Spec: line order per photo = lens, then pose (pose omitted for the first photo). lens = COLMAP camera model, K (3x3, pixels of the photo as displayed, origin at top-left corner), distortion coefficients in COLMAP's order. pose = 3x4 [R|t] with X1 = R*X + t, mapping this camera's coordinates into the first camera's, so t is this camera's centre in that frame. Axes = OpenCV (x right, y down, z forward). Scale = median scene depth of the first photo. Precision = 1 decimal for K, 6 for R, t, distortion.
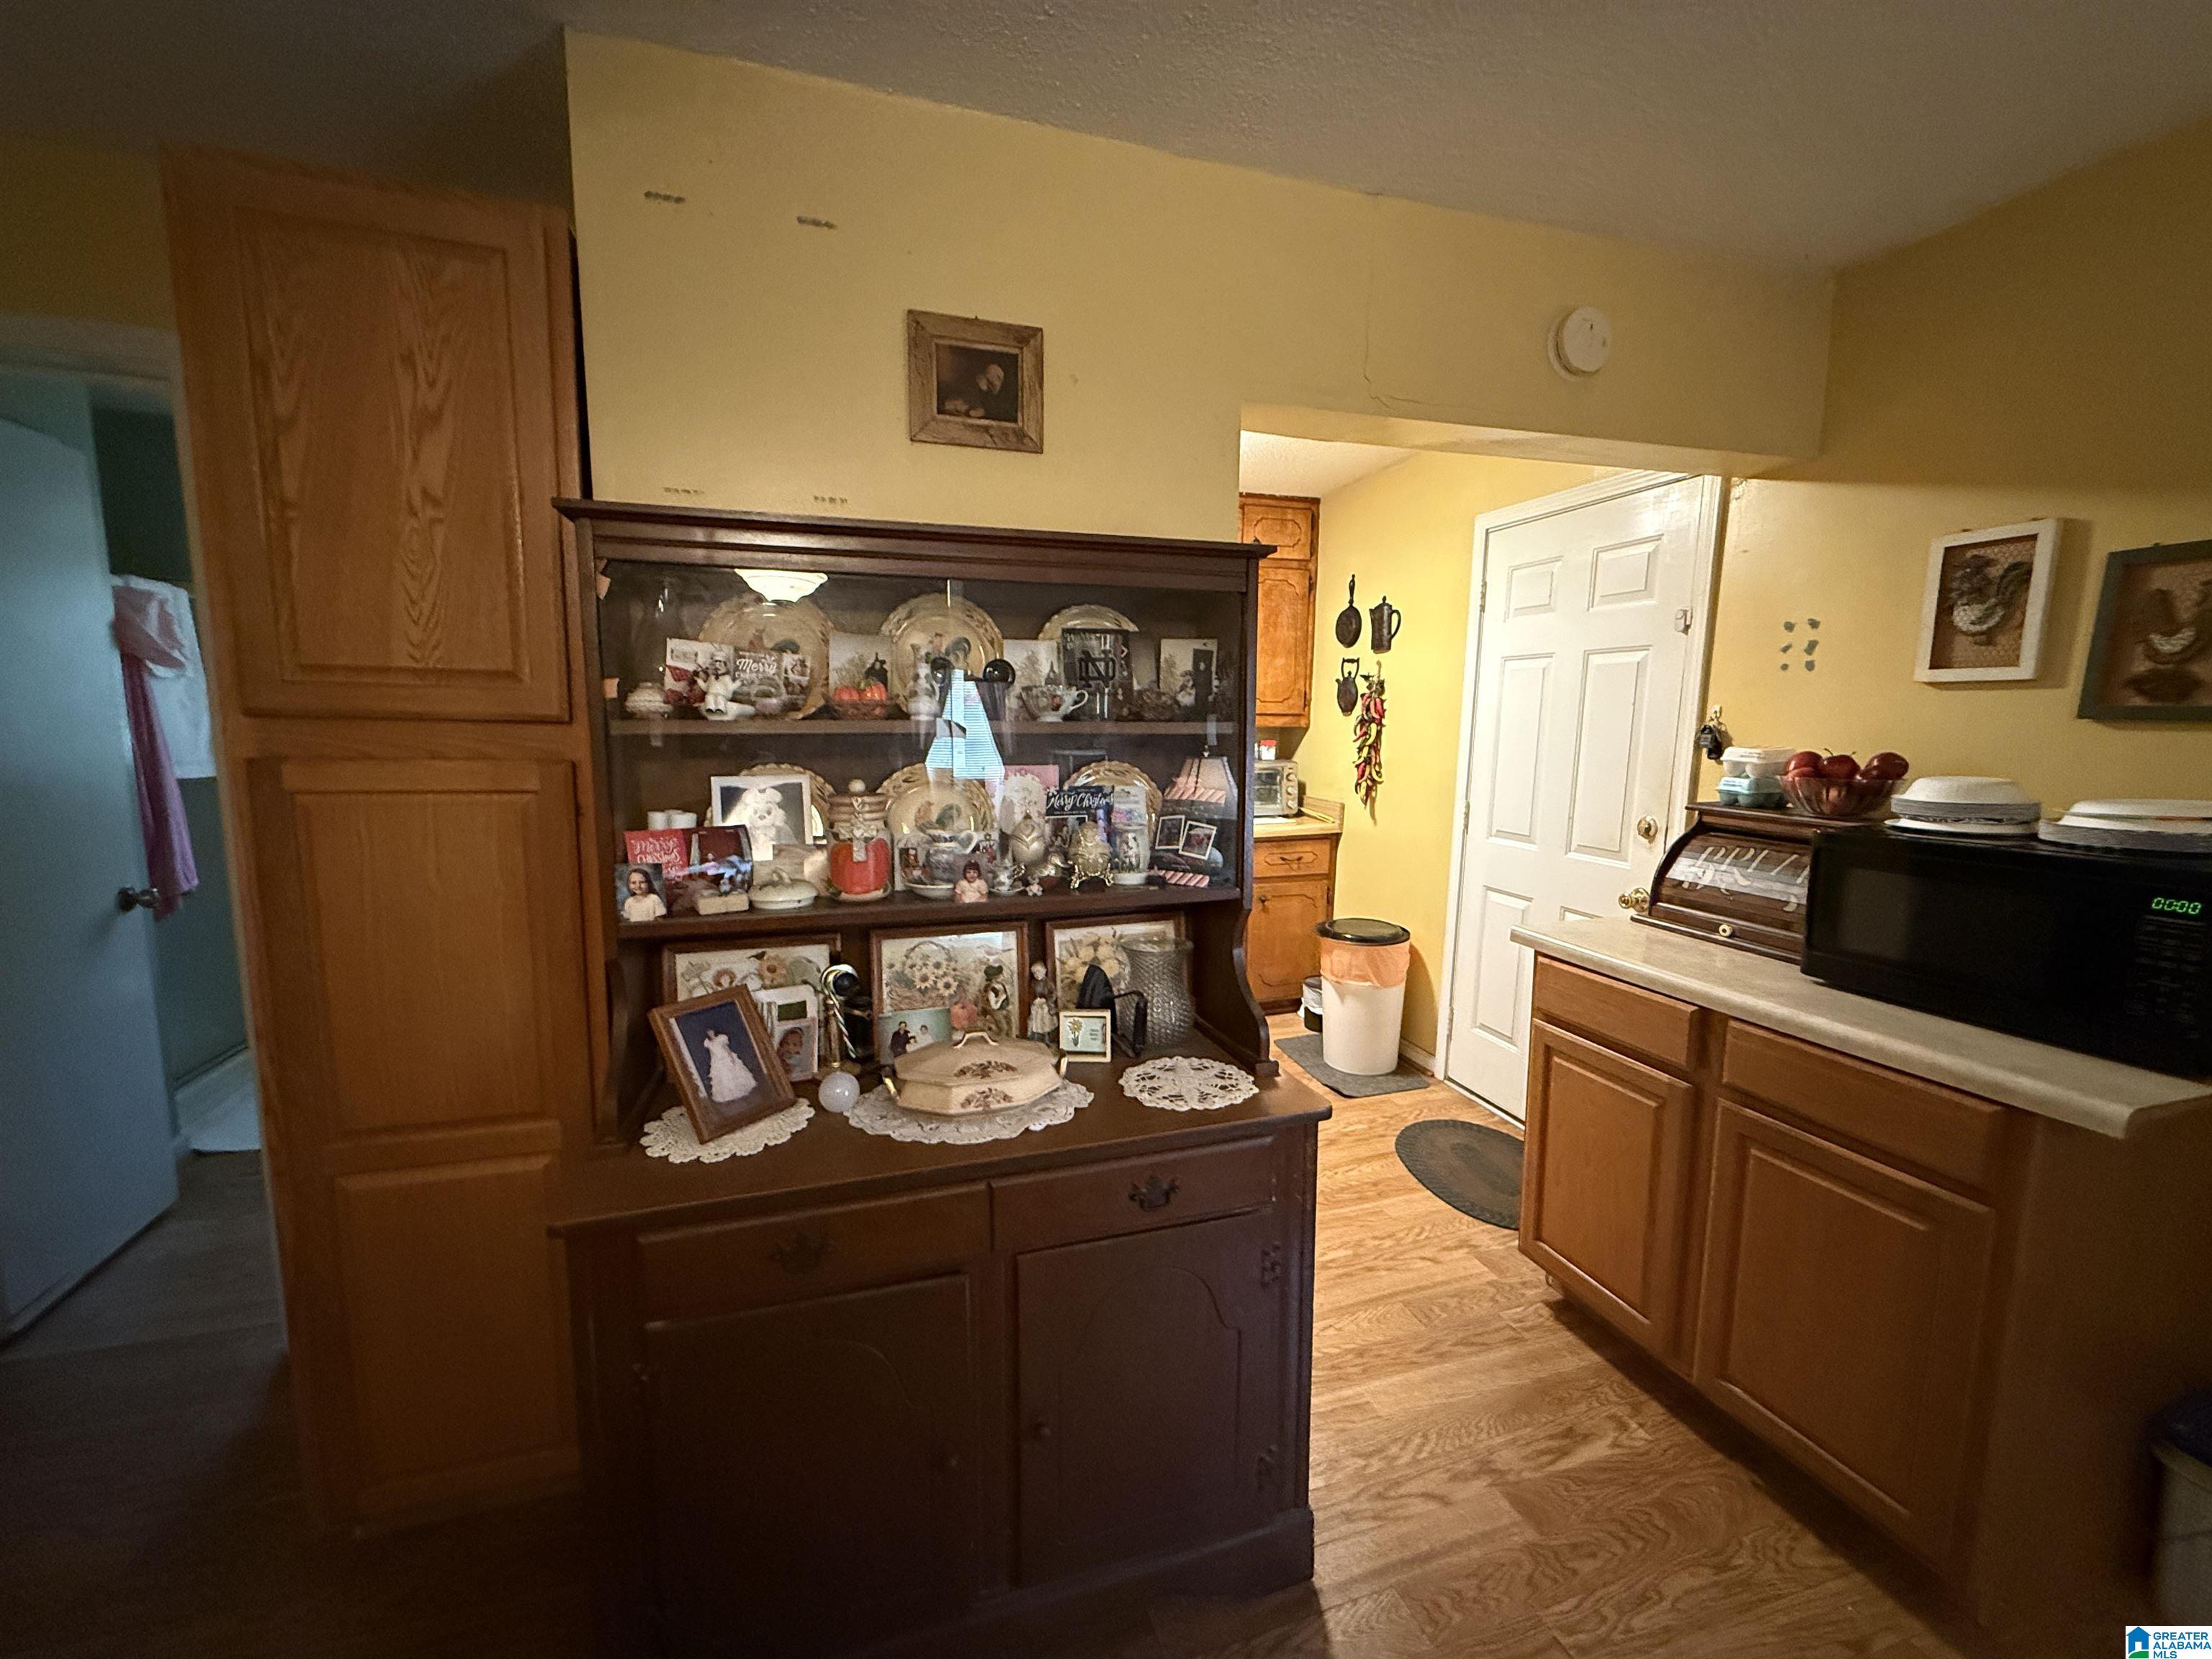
lens RADIAL K [[883.8, 0, 1104.0], [0, 883.8, 828.6], [0, 0, 1]] dist [0.002117, 0.000015]
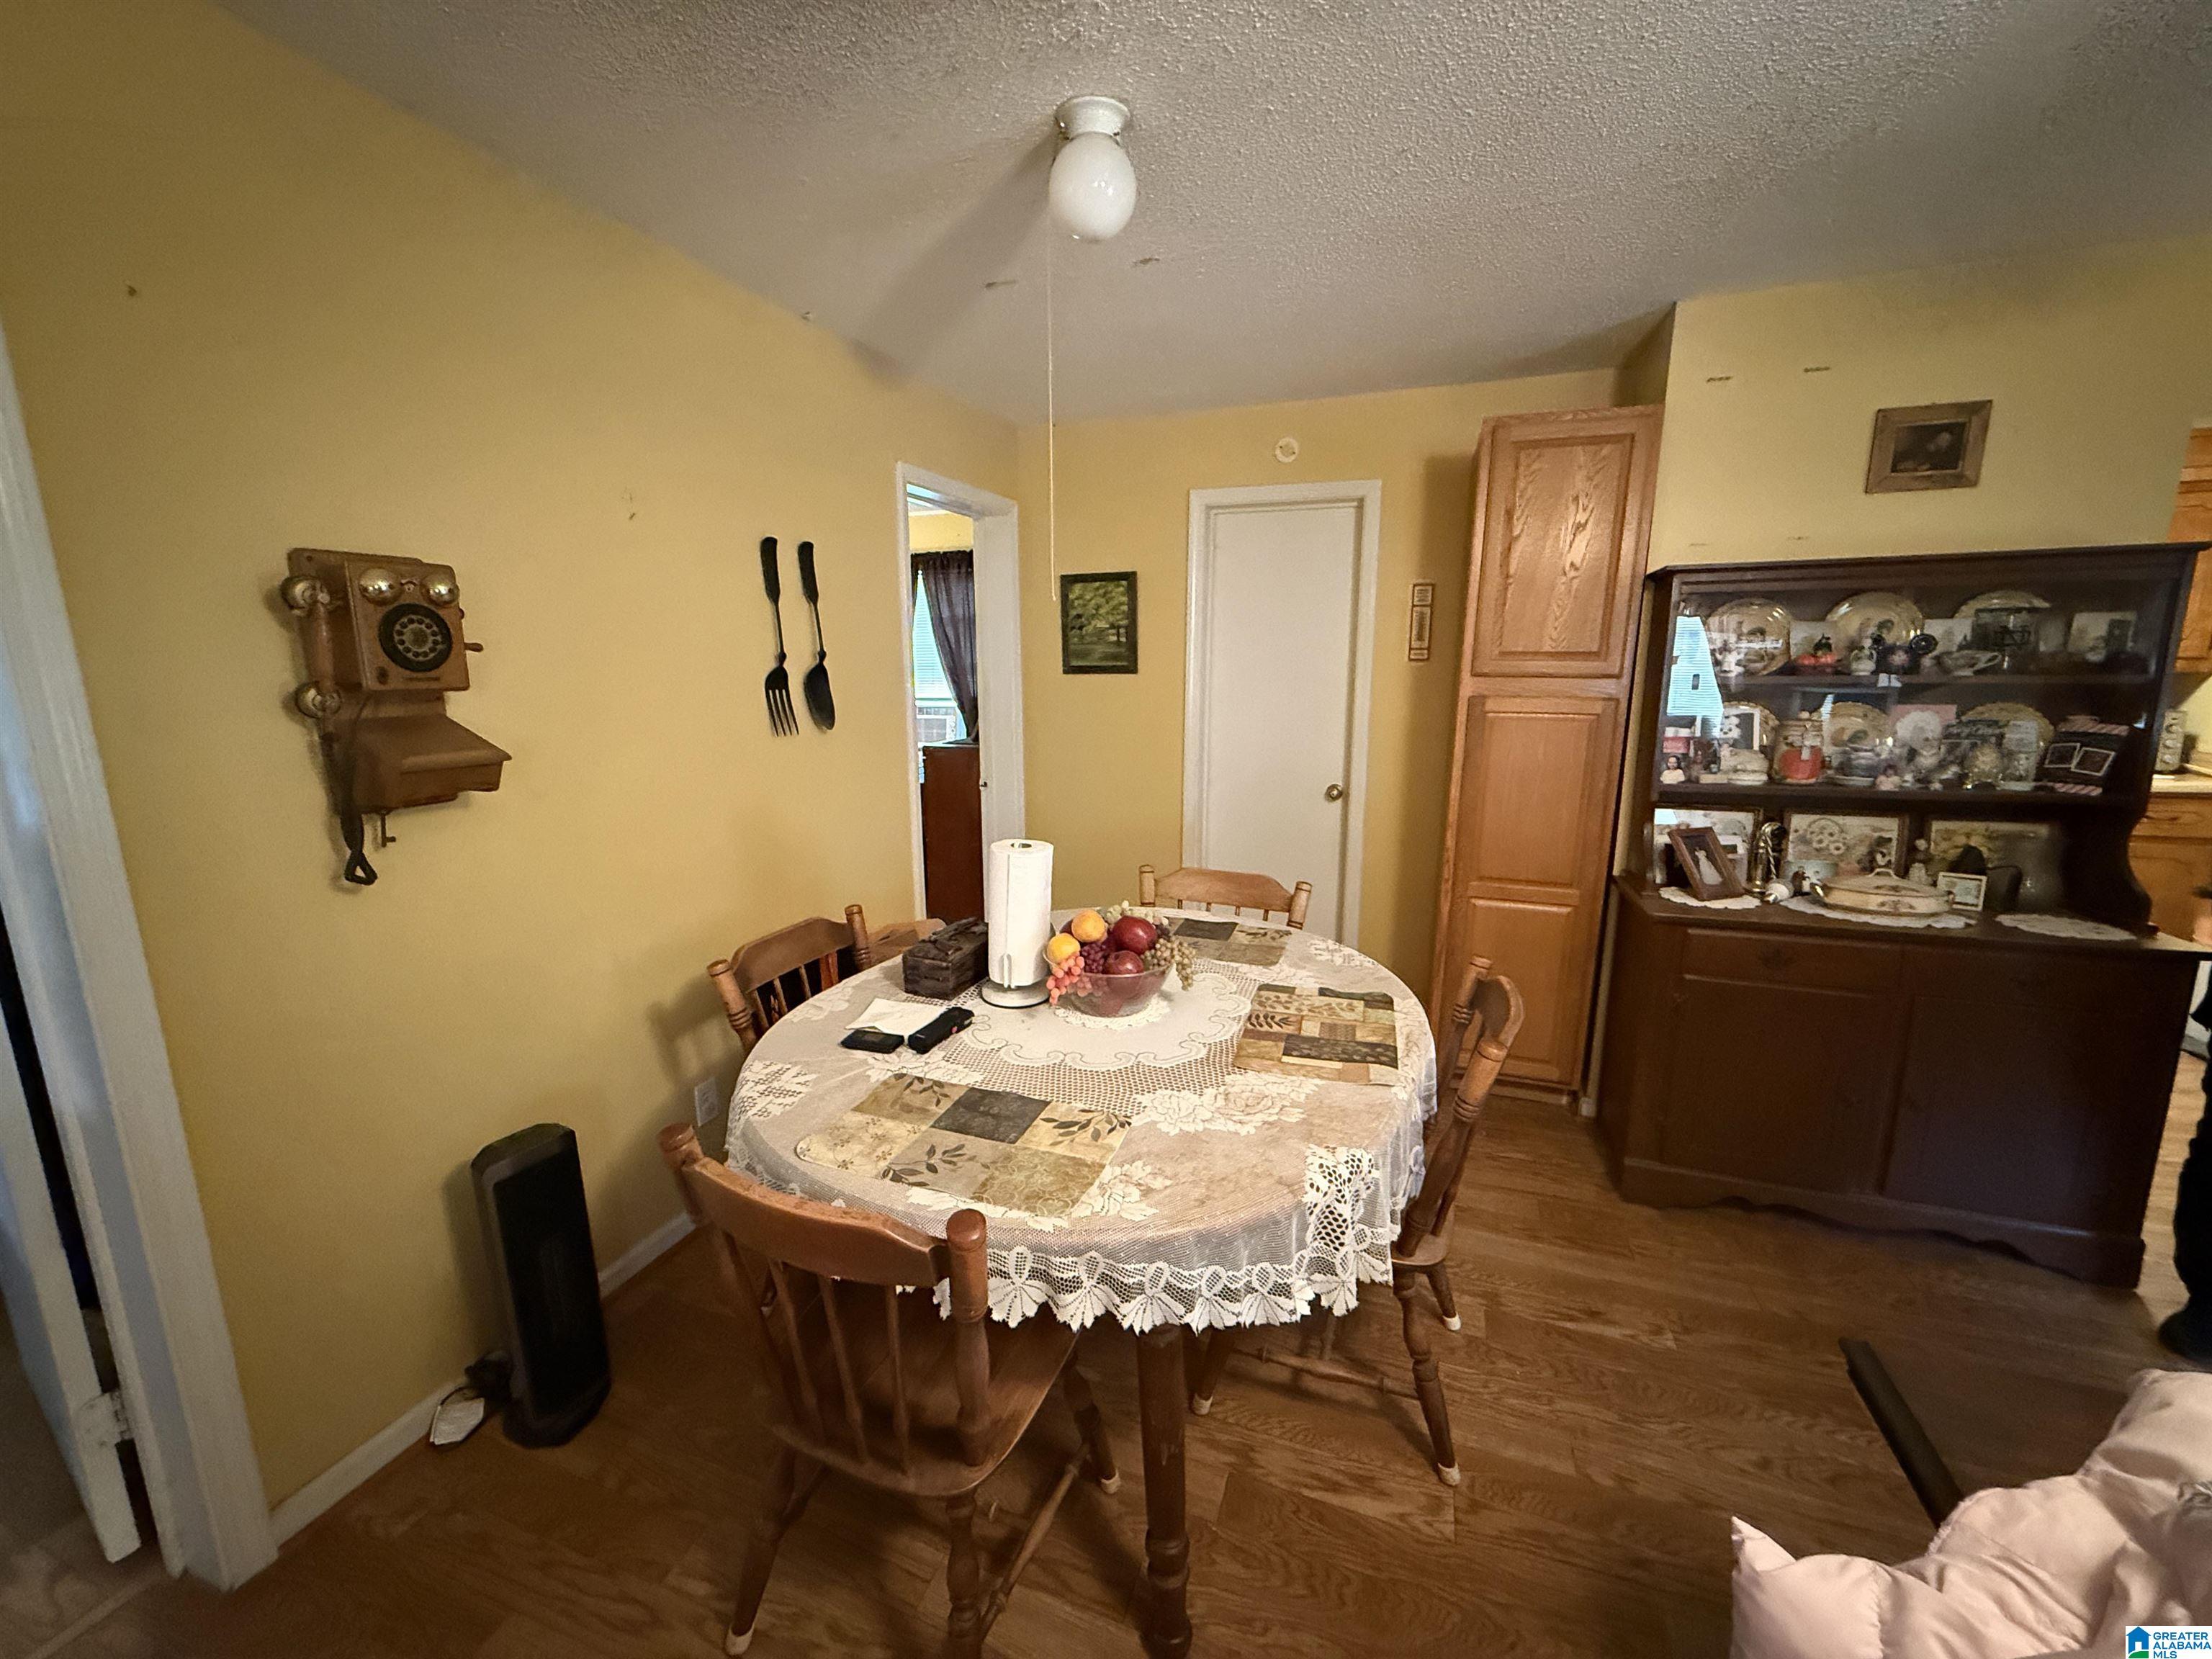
lens RADIAL K [[883.8, 0, 1106.4], [0, 883.8, 828.6], [0, 0, 1]] dist [0.002117, 0.000015]
pose [[0.794544, 0.097511, -0.599326, -0.279321], [-0.060176, 0.994807, 0.082080, 0.097613], [0.604218, -0.029151, 0.796286, -1.032872]]
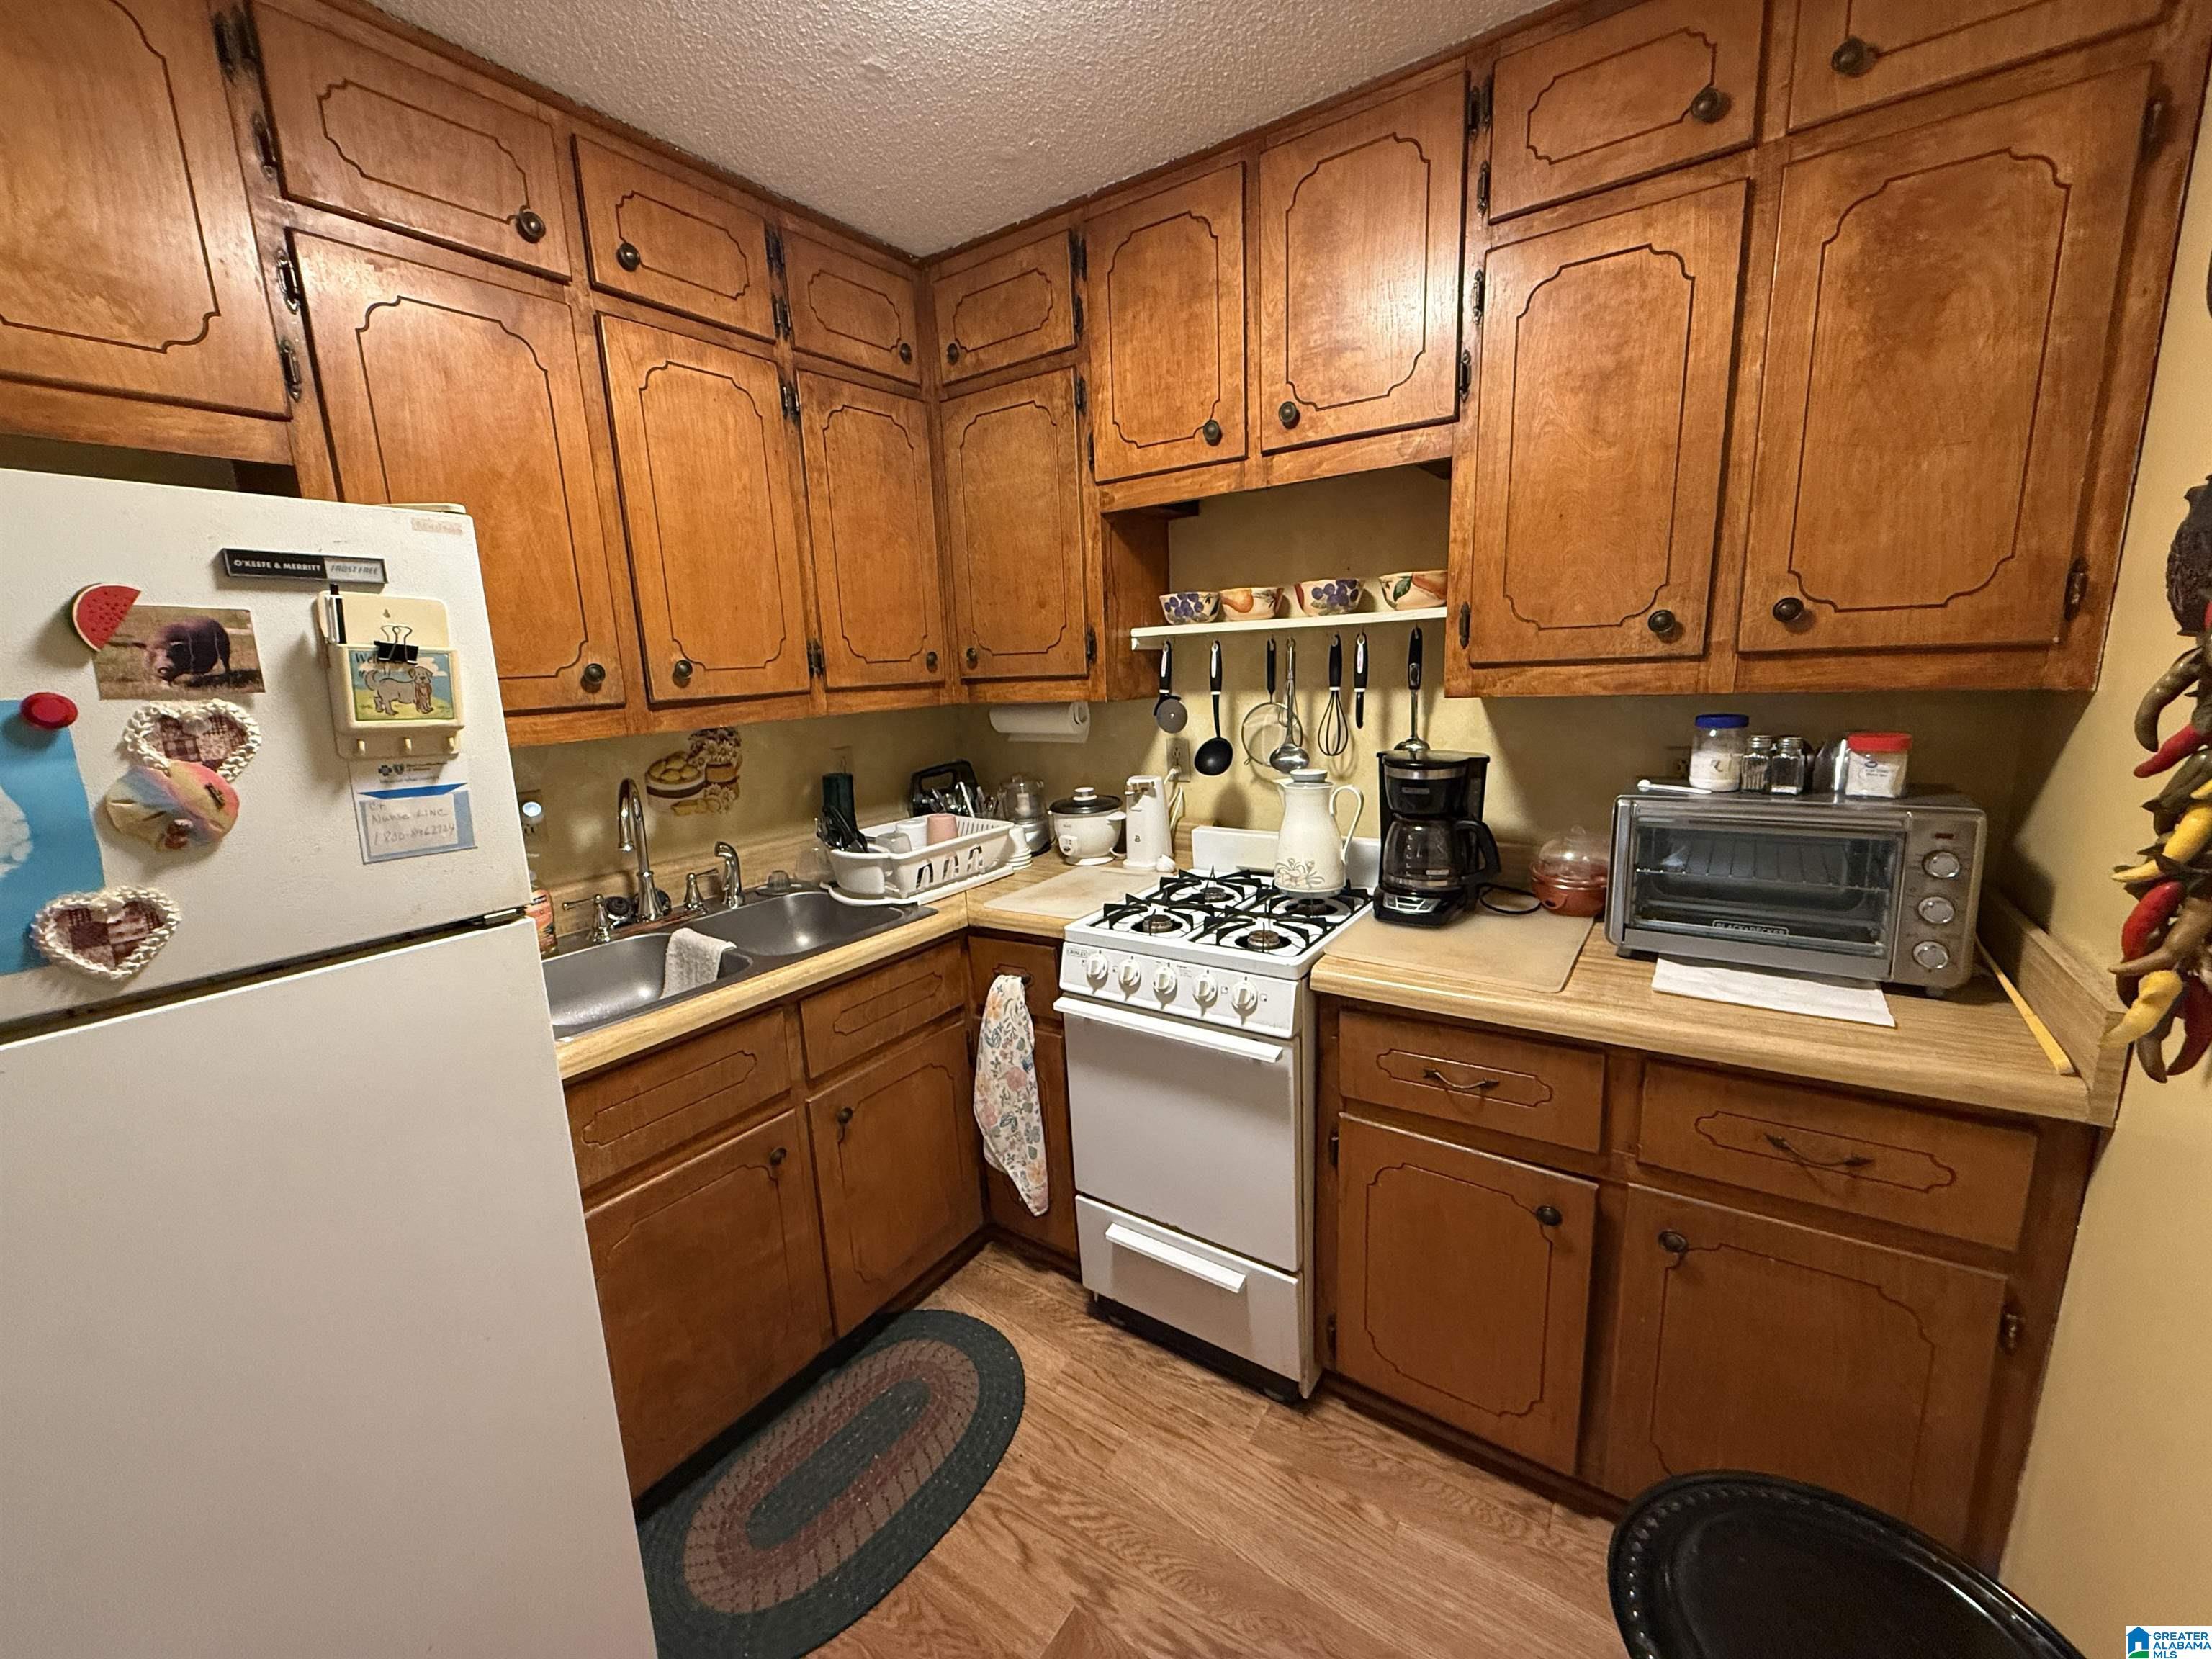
lens RADIAL K [[883.8, 0, 1107.1], [0, 883.8, 835.2], [0, 0, 1]] dist [0.002117, 0.000015]
pose [[0.610438, 0.114841, -0.783694, 0.272049], [-0.055926, 0.993213, 0.101982, -0.082930], [0.790087, -0.018425, 0.612718, 0.605275]]
